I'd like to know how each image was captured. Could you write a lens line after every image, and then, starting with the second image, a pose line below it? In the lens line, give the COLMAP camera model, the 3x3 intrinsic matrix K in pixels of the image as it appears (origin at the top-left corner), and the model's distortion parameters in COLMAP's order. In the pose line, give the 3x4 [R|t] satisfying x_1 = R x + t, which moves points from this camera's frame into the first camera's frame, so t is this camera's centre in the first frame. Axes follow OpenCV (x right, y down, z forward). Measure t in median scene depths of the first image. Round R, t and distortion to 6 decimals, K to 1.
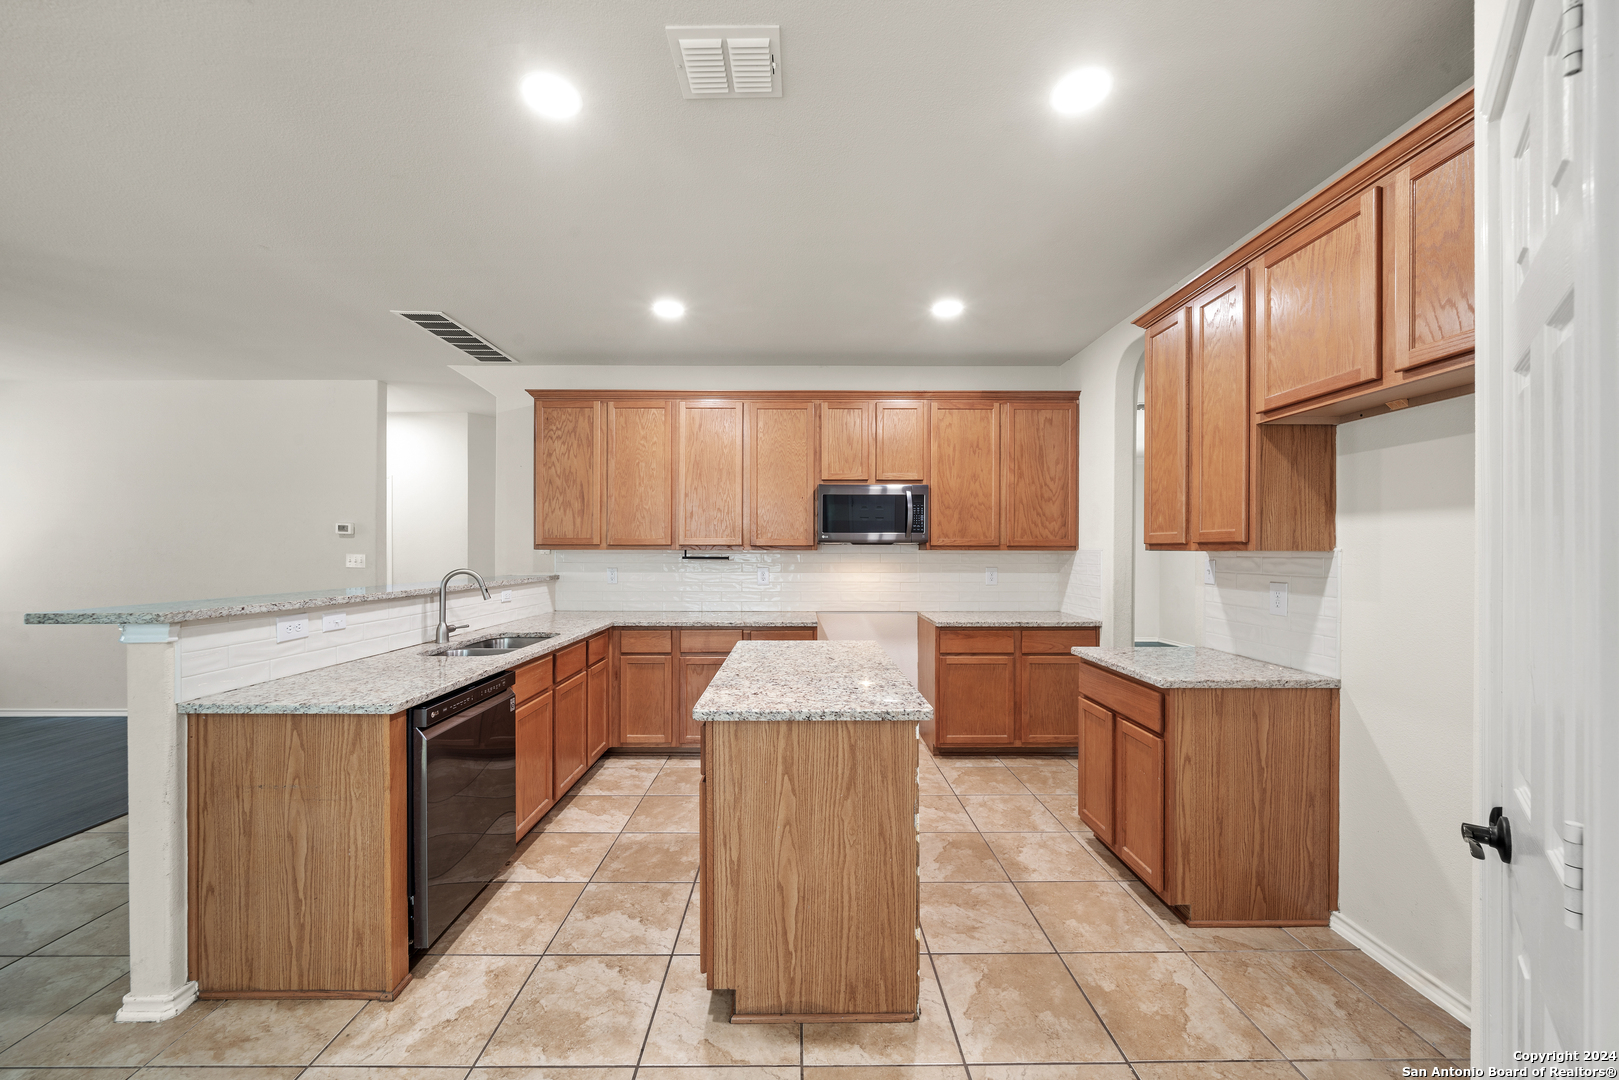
lens RADIAL K [[595.6, 0, 805.1], [0, 595.6, 549.6], [0, 0, 1]] dist [-0.002715, -0.000138]
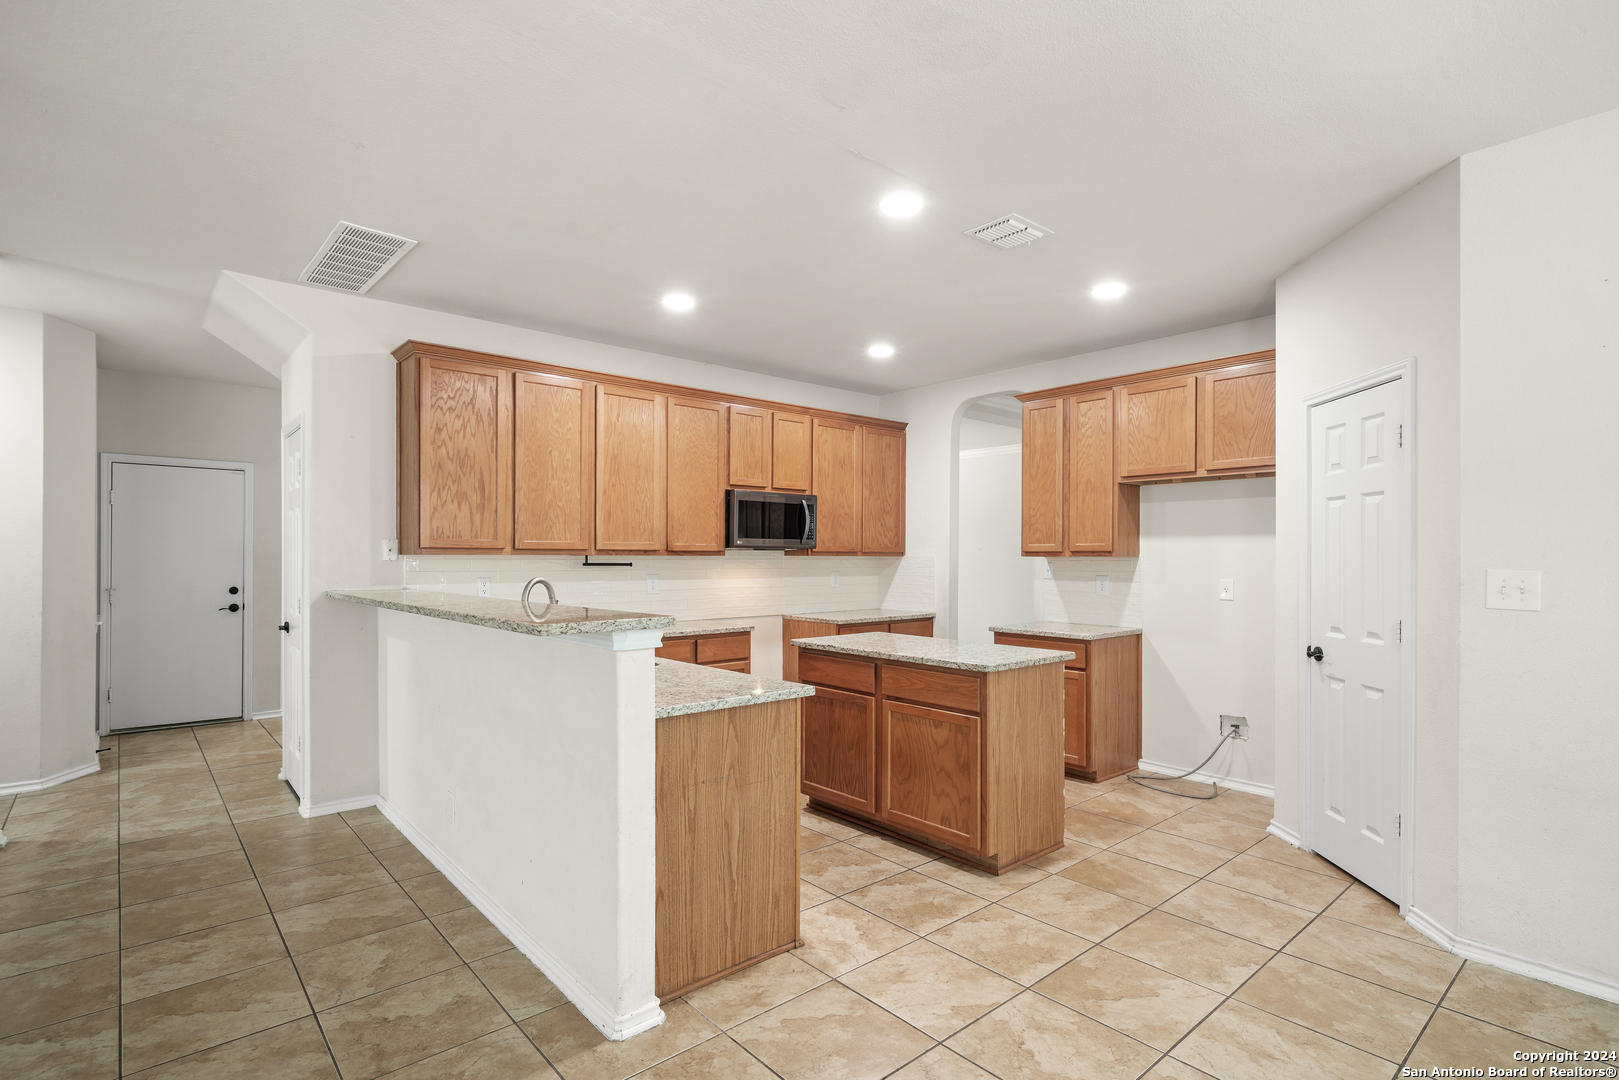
lens RADIAL K [[787.3, 0, 801.8], [0, 787.3, 556.8], [0, 0, 1]] dist [0.002557, 0.000096]
pose [[0.760359, 0.000458, 0.649503, -1.295763], [-0.001971, 0.999997, 0.001602, 0.000866], [-0.649500, -0.002499, 0.760357, -0.124357]]
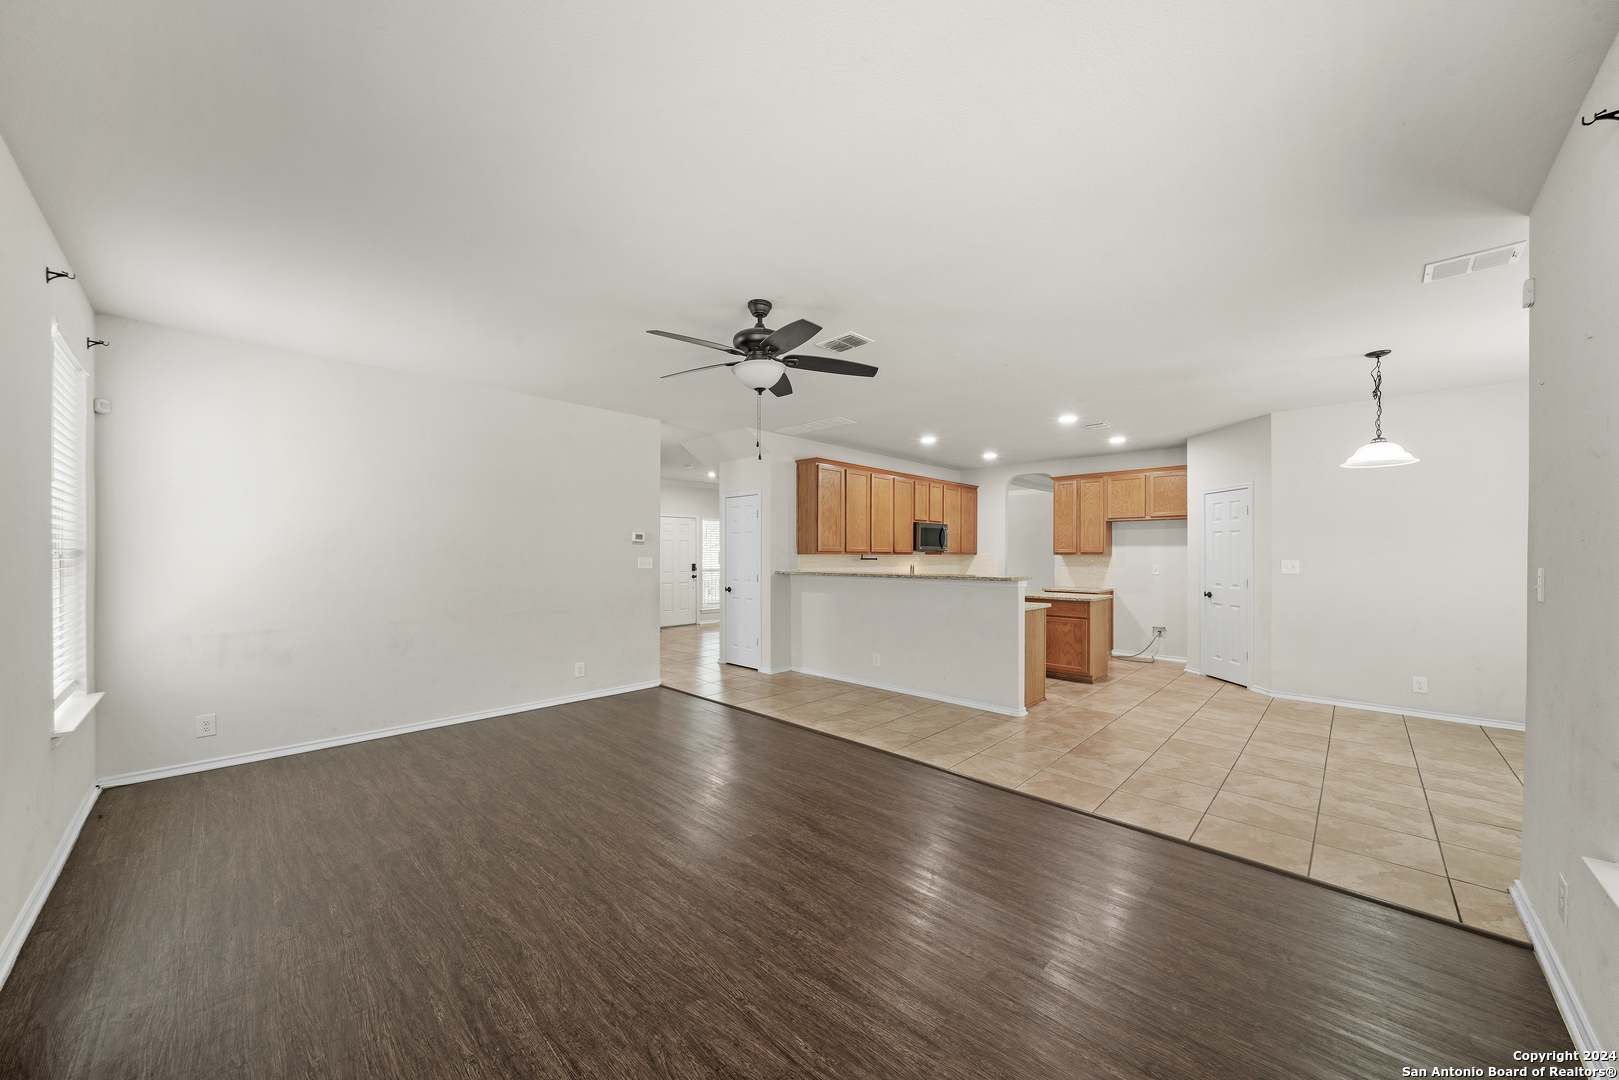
lens RADIAL K [[574.3, 0, 802.3], [0, 574.3, 555.5], [0, 0, 1]] dist [-0.004921, 0.000121]
pose [[0.703188, -0.000837, 0.711004, -2.859956], [-0.001953, 0.999993, 0.003109, -0.002726], [-0.711001, -0.003574, 0.703181, -0.155699]]
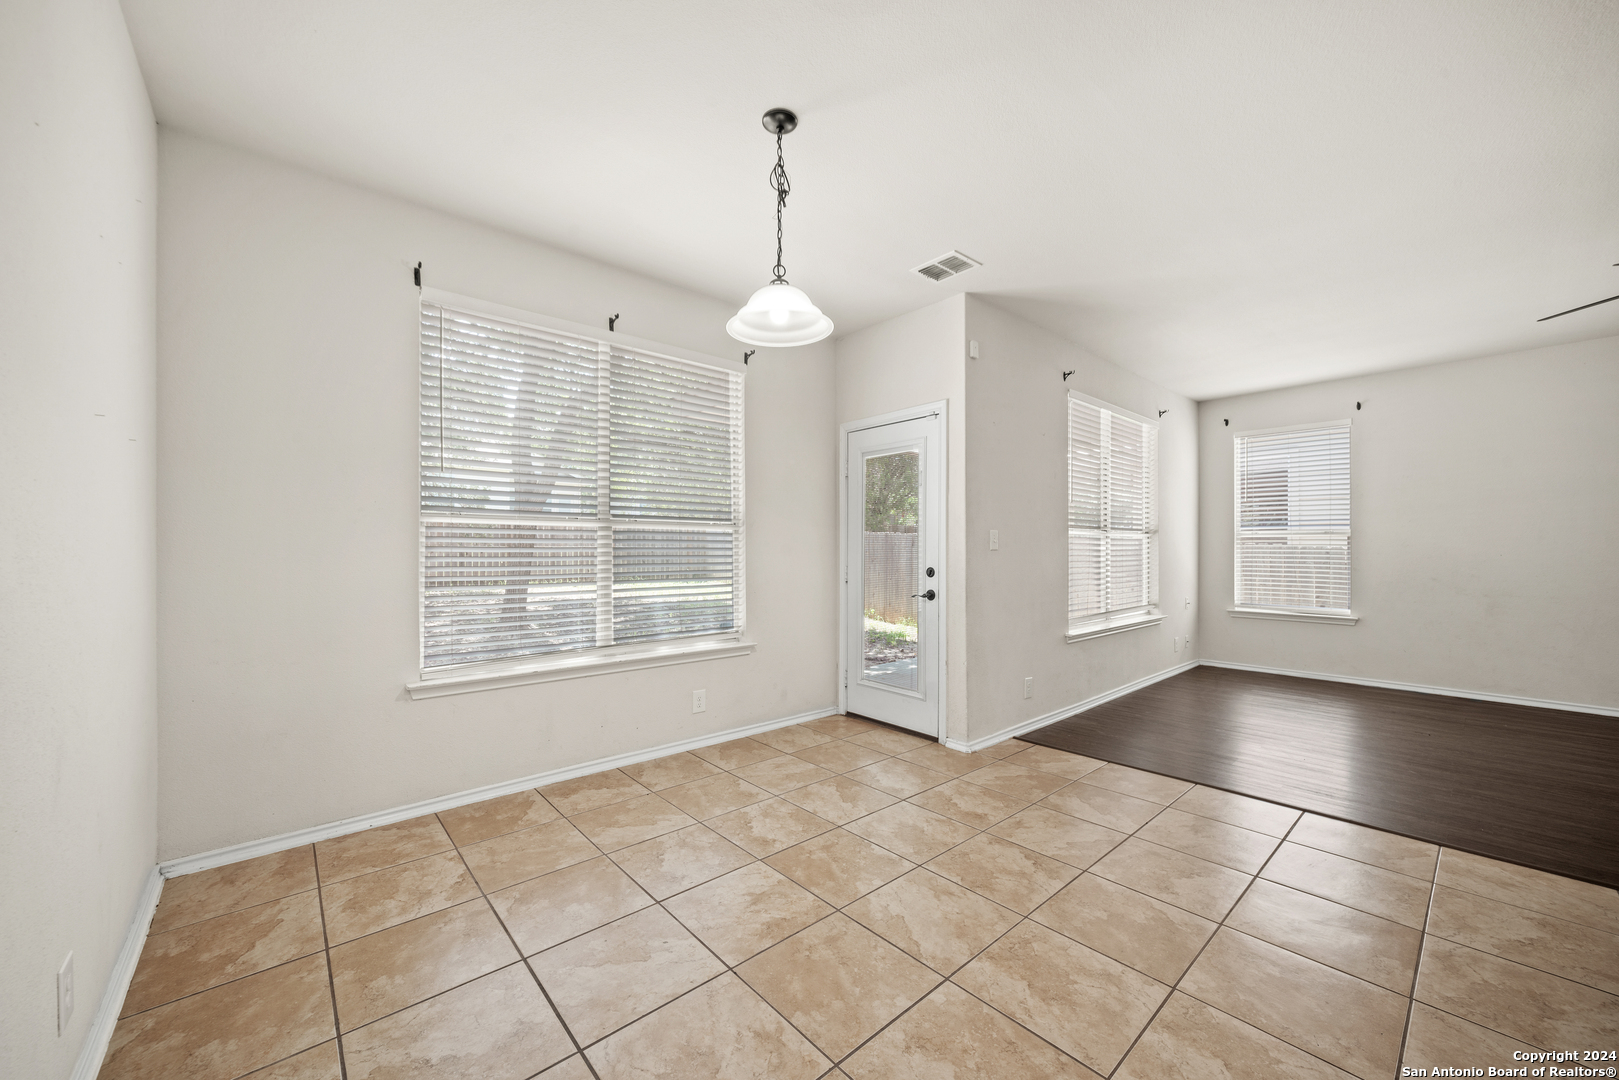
lens RADIAL K [[608.1, 0, 800.8], [0, 608.1, 548.4], [0, 0, 1]] dist [-0.003371, -0.000174]
pose [[-0.759055, -0.003839, -0.651015, 0.052244], [-0.002247, 0.999992, -0.003278, 0.073392], [0.651022, -0.001025, -0.759058, 0.548162]]
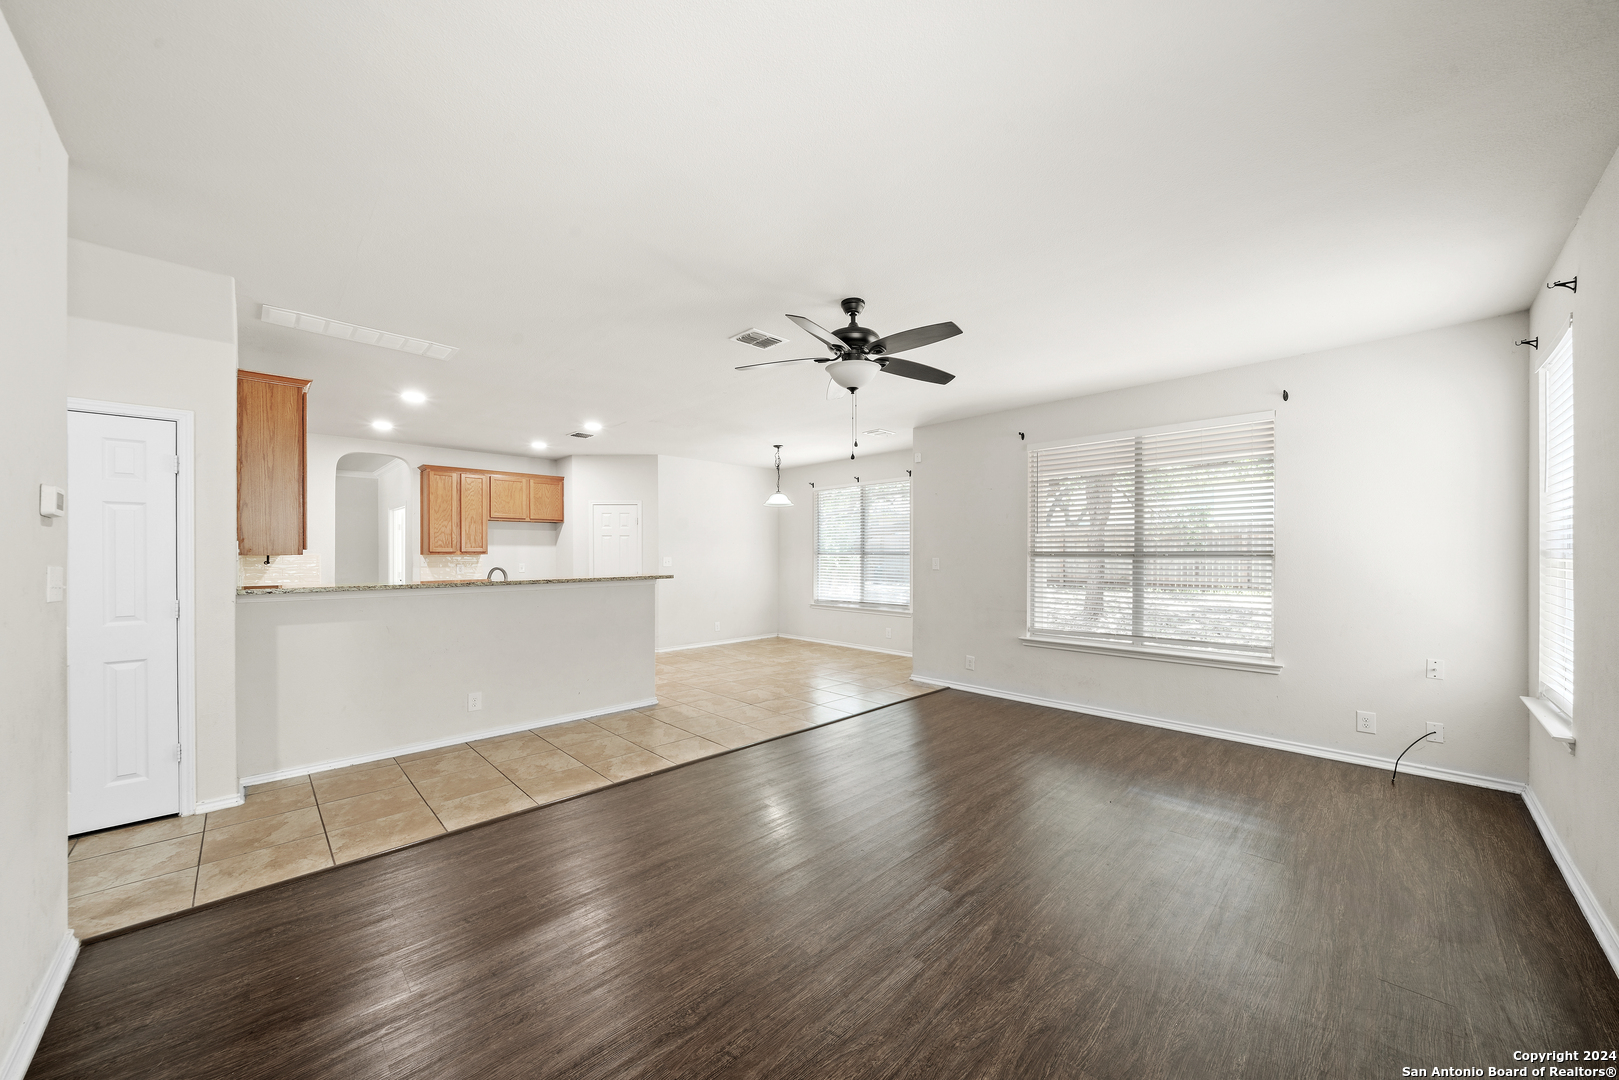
lens RADIAL K [[574.3, 0, 802.3], [0, 574.3, 555.5], [0, 0, 1]] dist [-0.004921, 0.000121]
pose [[-0.690653, -0.003042, 0.723180, -2.861676], [0.000302, 0.999990, 0.004495, -0.005671], [-0.723186, 0.003323, -0.690645, 1.872226]]
